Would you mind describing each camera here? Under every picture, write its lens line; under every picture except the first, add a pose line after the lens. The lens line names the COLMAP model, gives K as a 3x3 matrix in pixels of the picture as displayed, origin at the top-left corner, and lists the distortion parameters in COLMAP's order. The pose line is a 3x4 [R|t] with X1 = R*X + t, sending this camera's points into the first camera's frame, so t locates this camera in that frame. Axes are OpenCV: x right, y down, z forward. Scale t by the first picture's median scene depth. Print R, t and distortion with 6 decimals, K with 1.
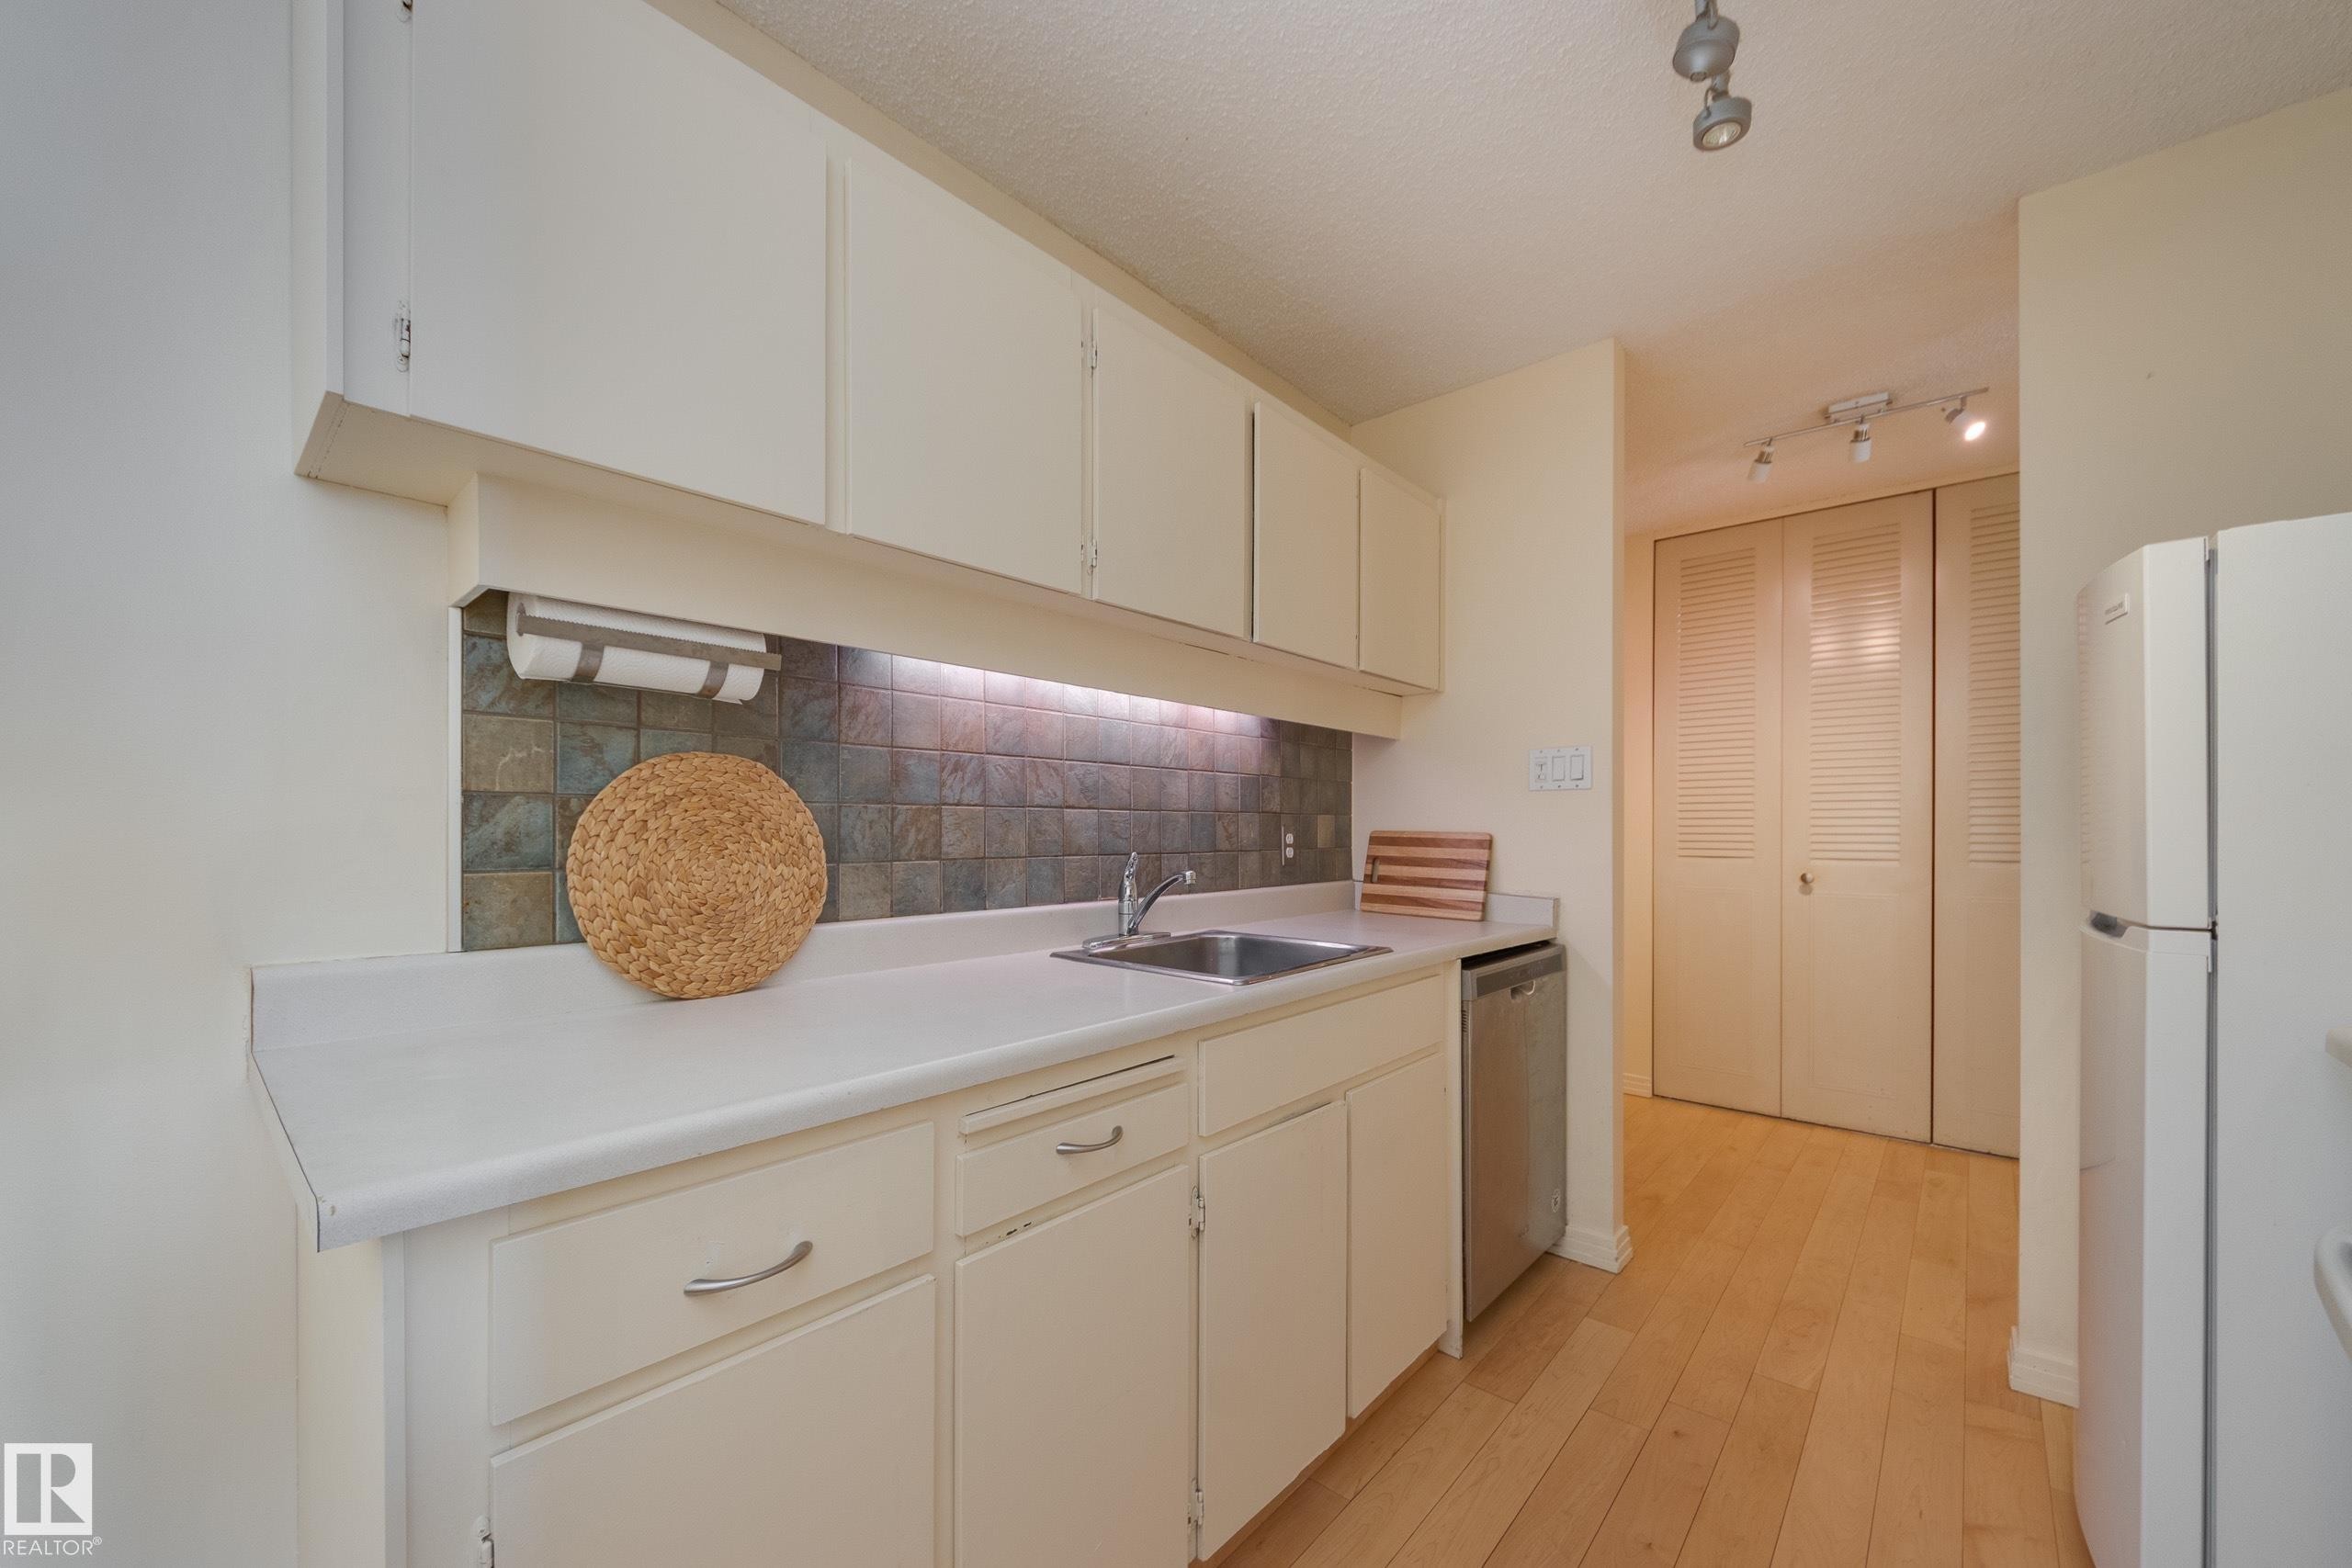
lens RADIAL K [[904.1, 0, 1127.9], [0, 904.1, 831.3], [0, 0, 1]] dist [-0.000195, -0.000043]
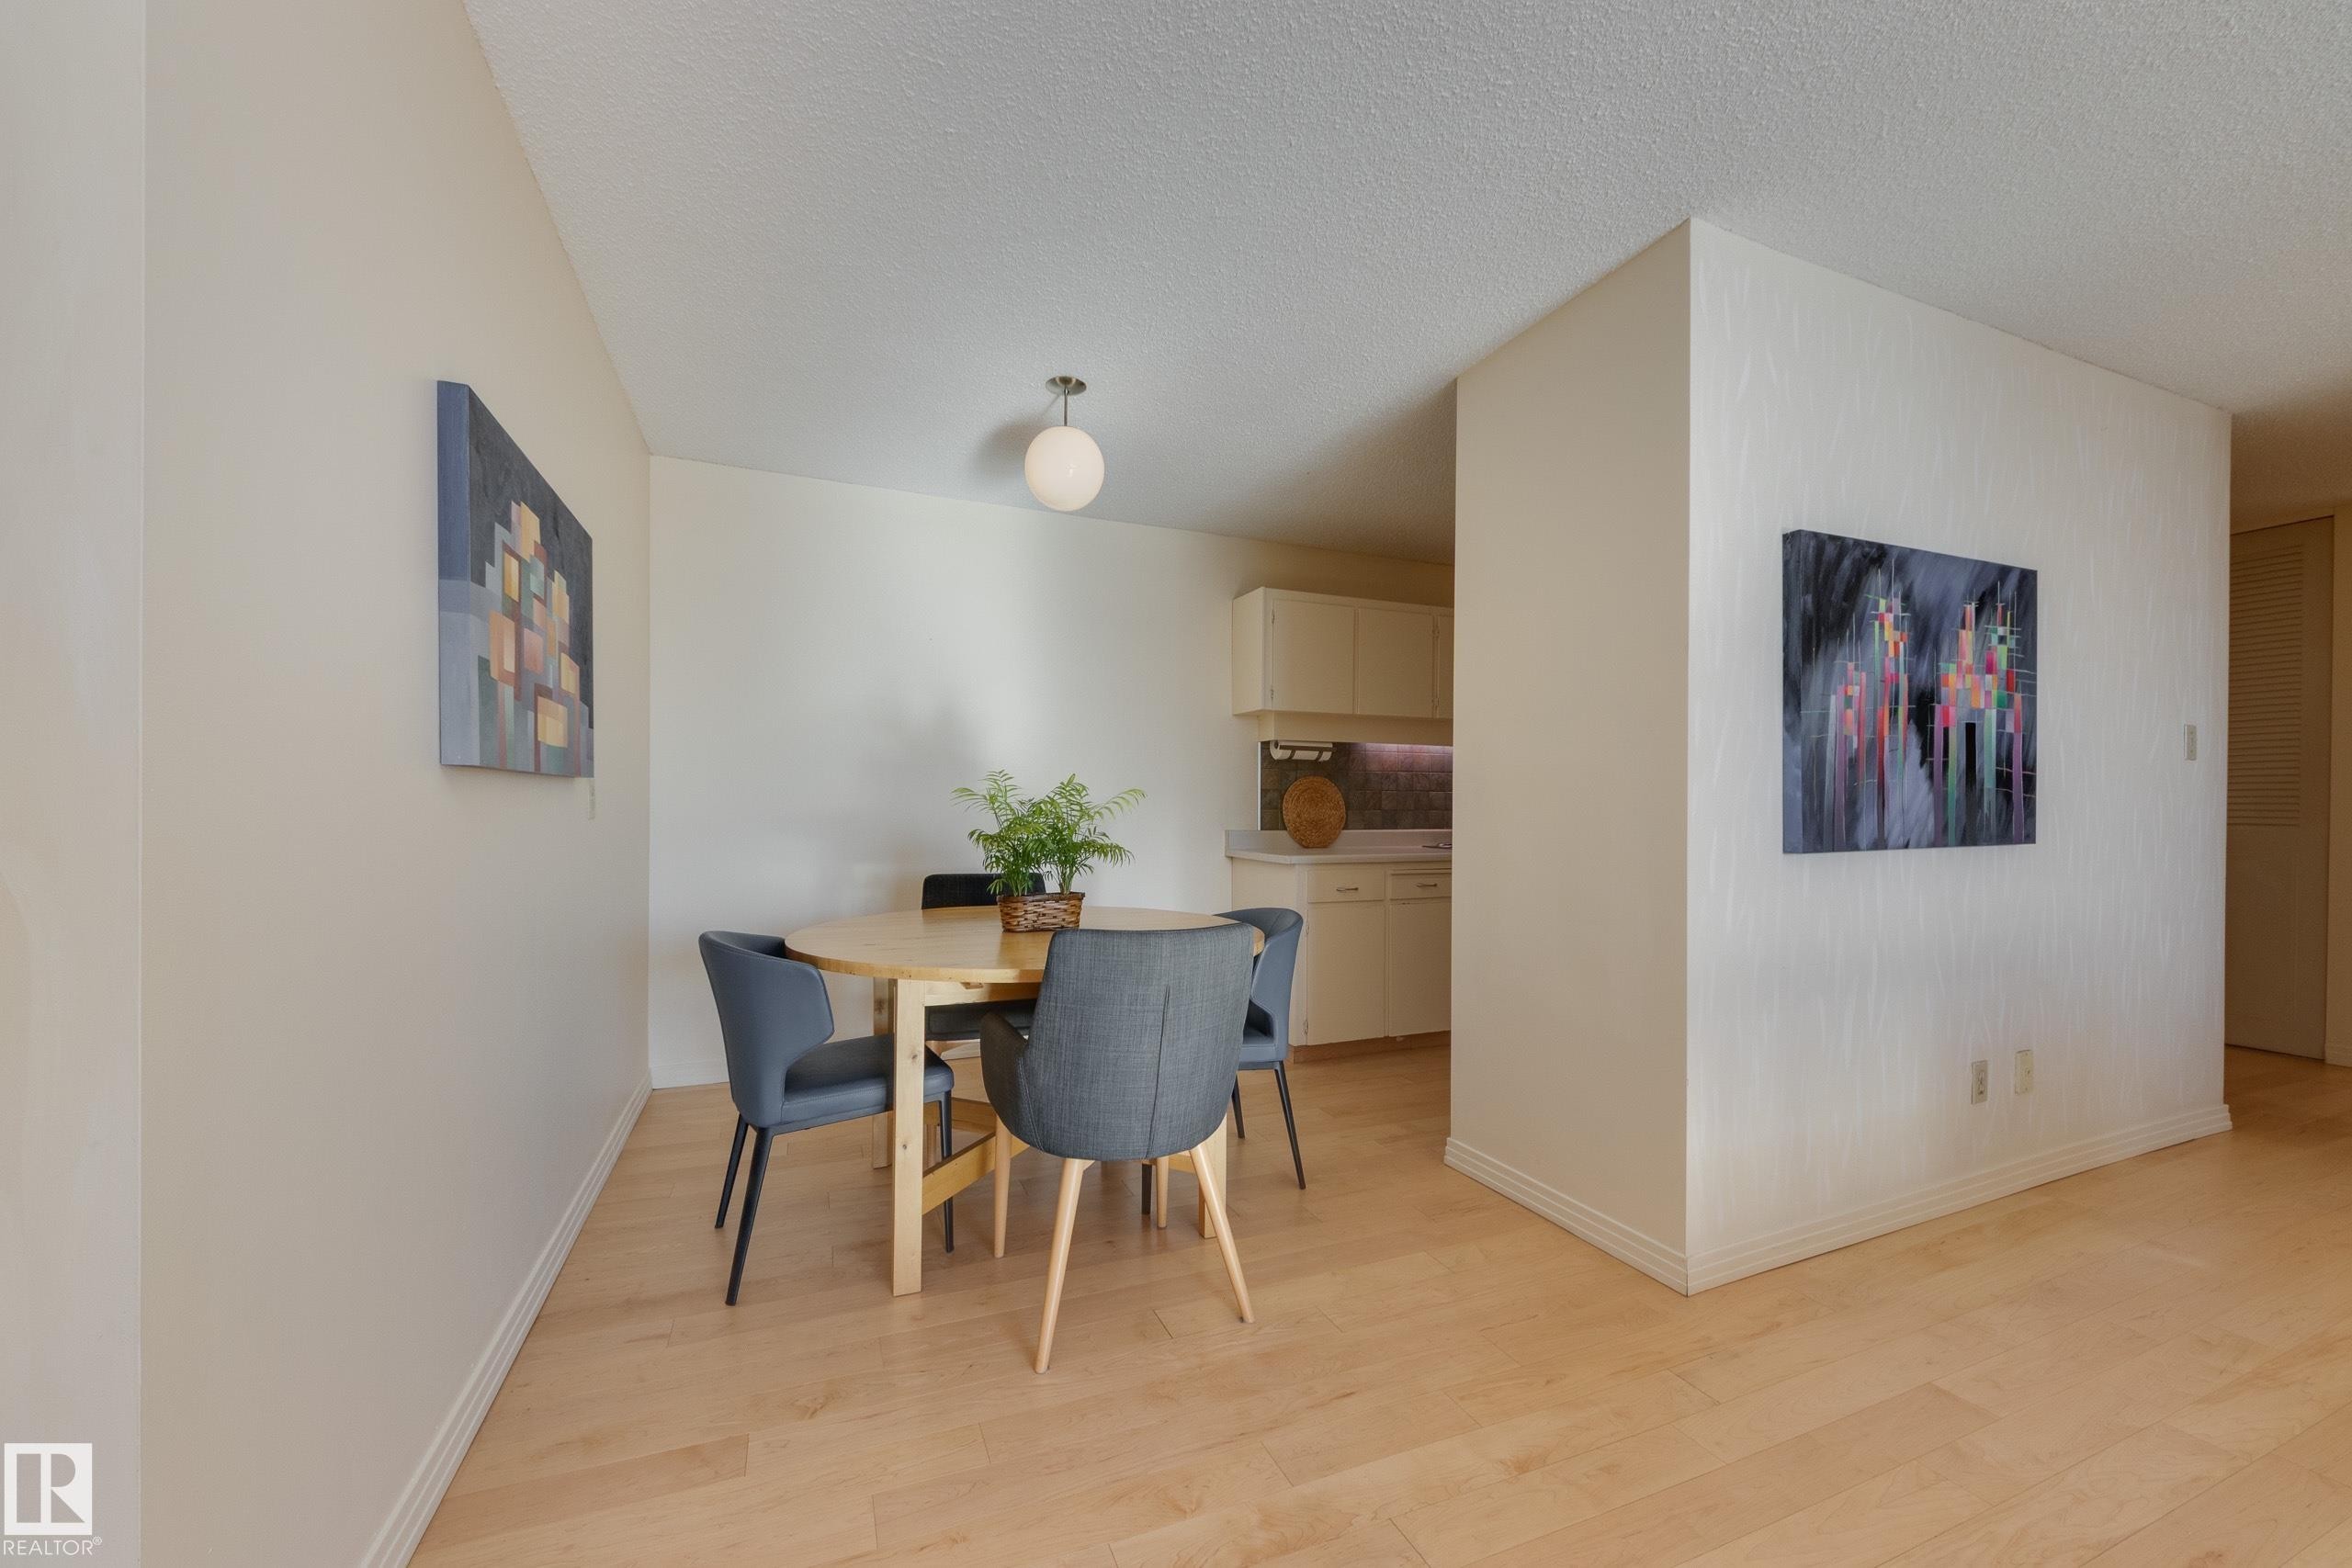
lens RADIAL K [[904.1, 0, 1157.3], [0, 904.1, 804.7], [0, 0, 1]] dist [-0.000195, -0.000043]
pose [[0.916336, 0.004419, -0.400386, 0.263371], [-0.003941, 0.999990, 0.002016, 0.010919], [0.400391, -0.000270, 0.916344, -1.744069]]
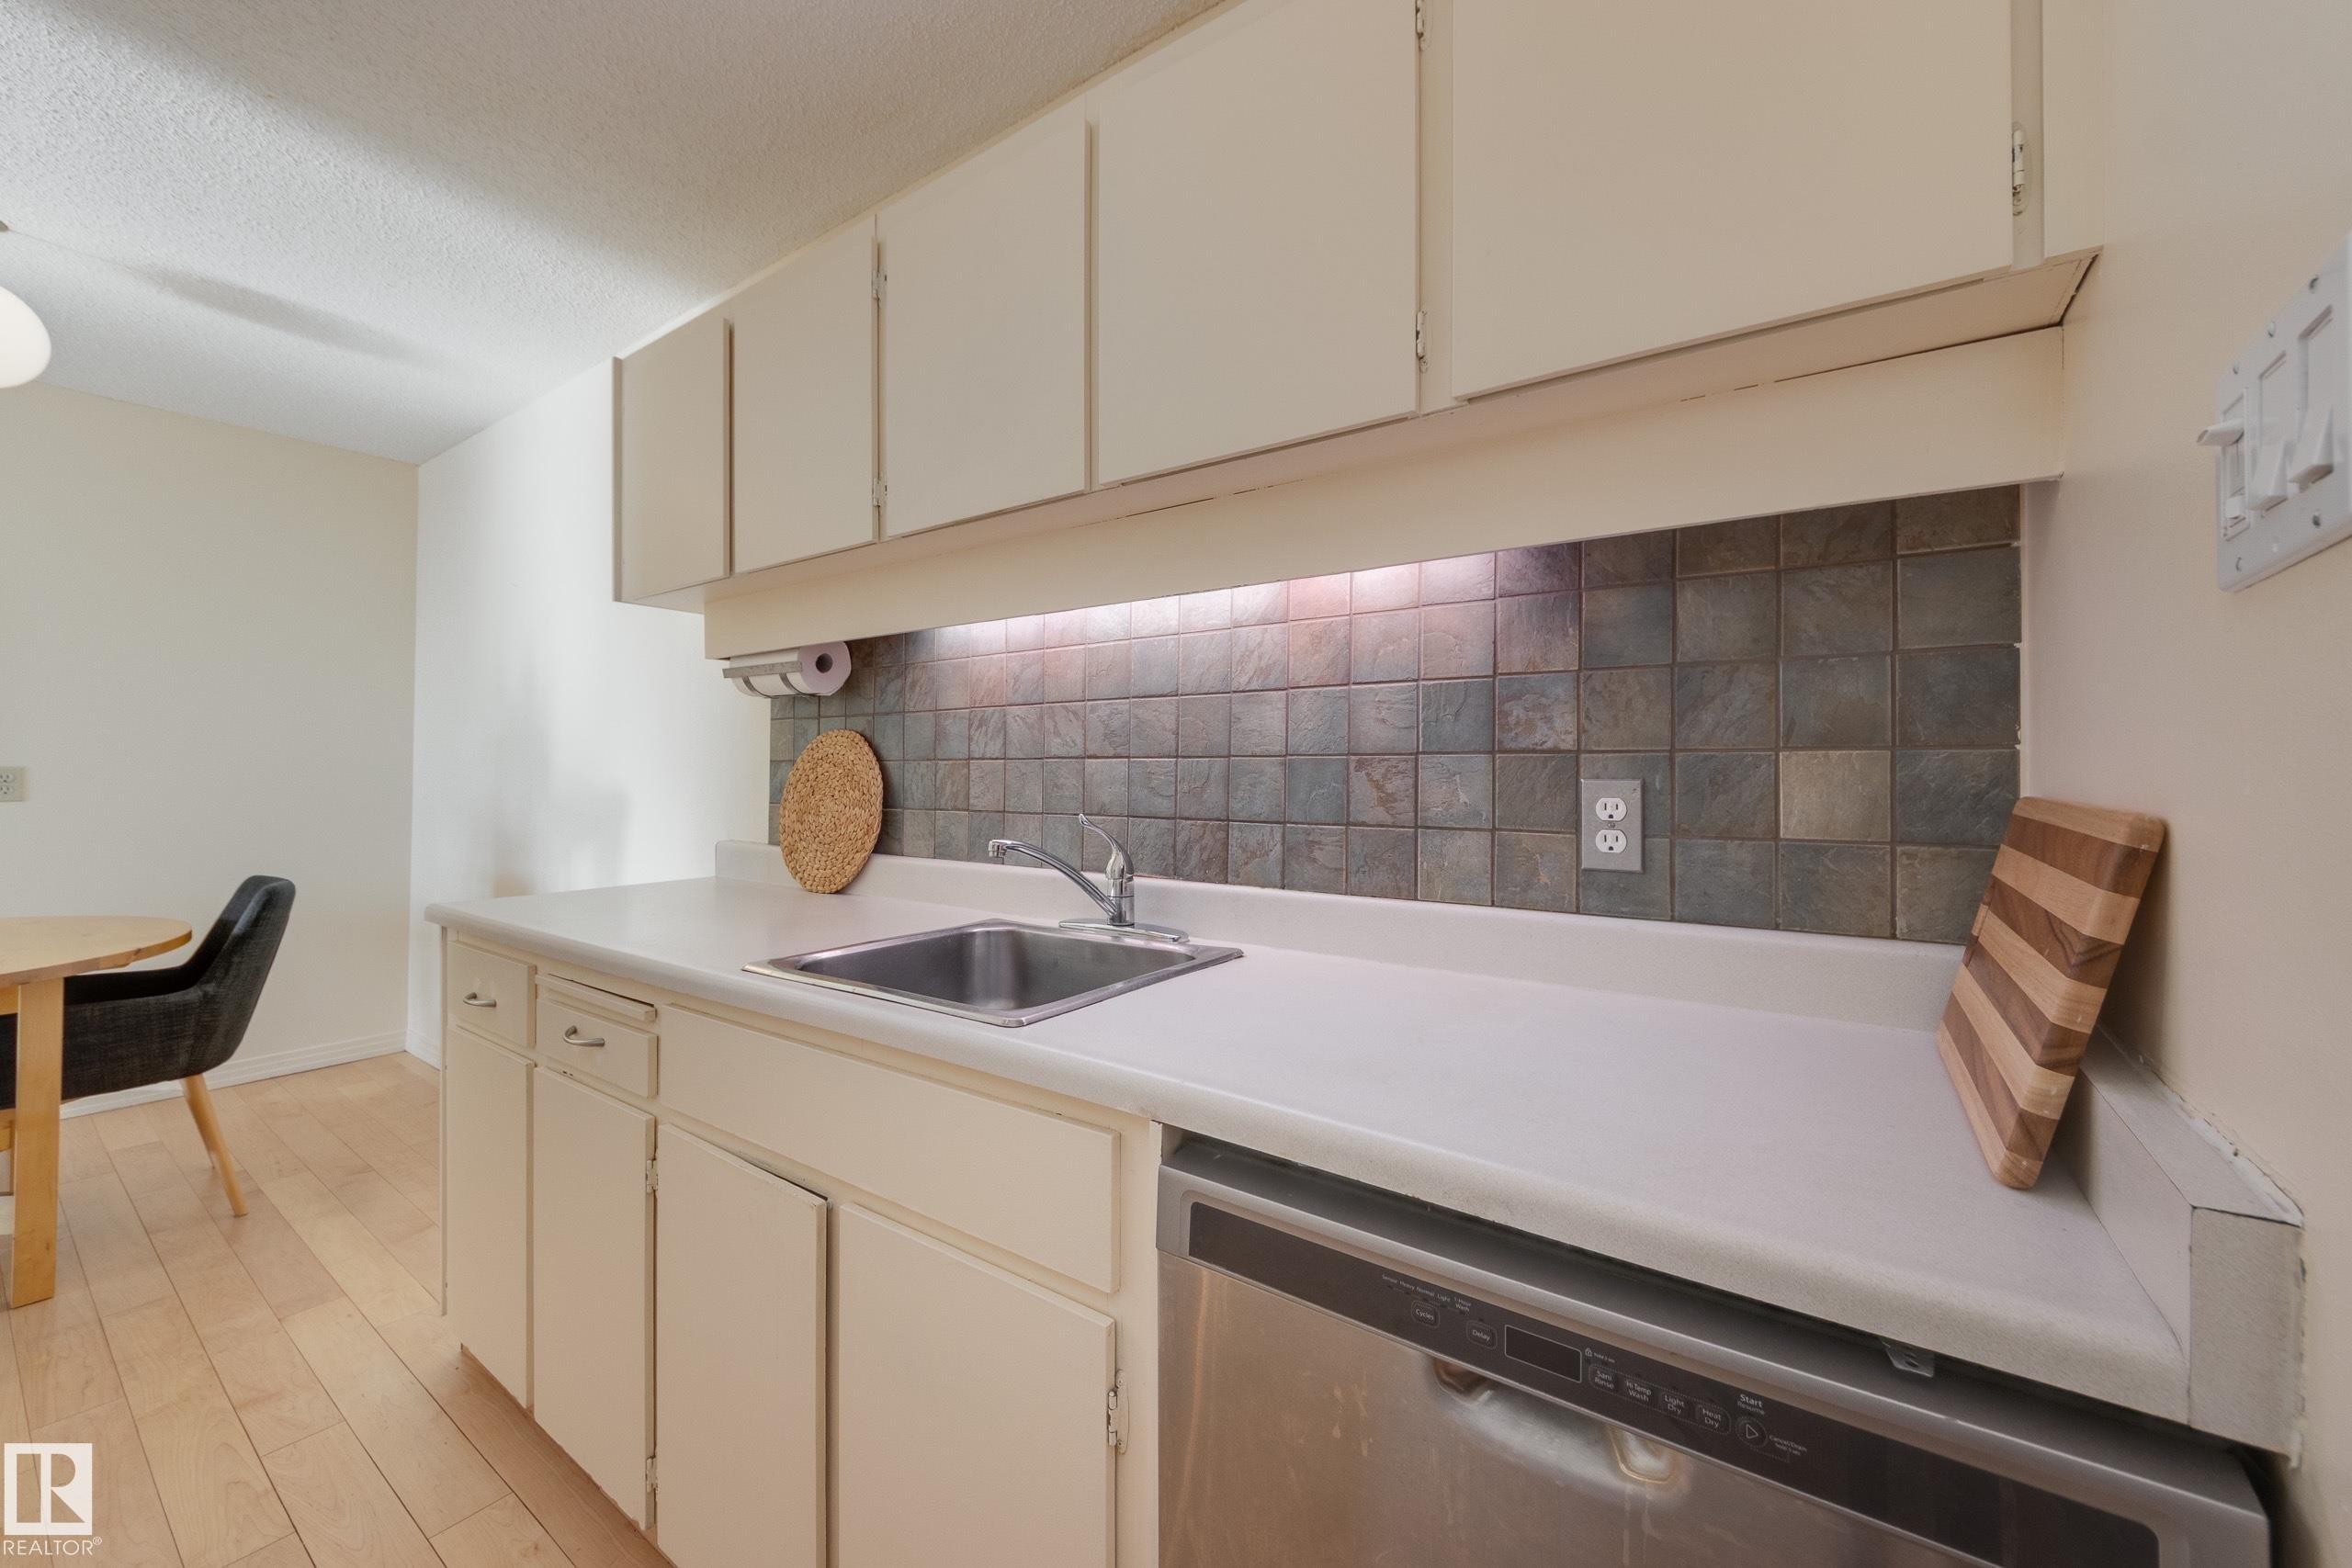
lens RADIAL K [[904.1, 0, 1171.5], [0, 904.1, 778.1], [0, 0, 1]] dist [-0.000195, -0.000043]
pose [[0.117795, 0.001140, -0.993037, 0.823212], [-0.005111, 0.999987, 0.000541, -0.008605], [0.993025, 0.005011, 0.117800, 1.043857]]
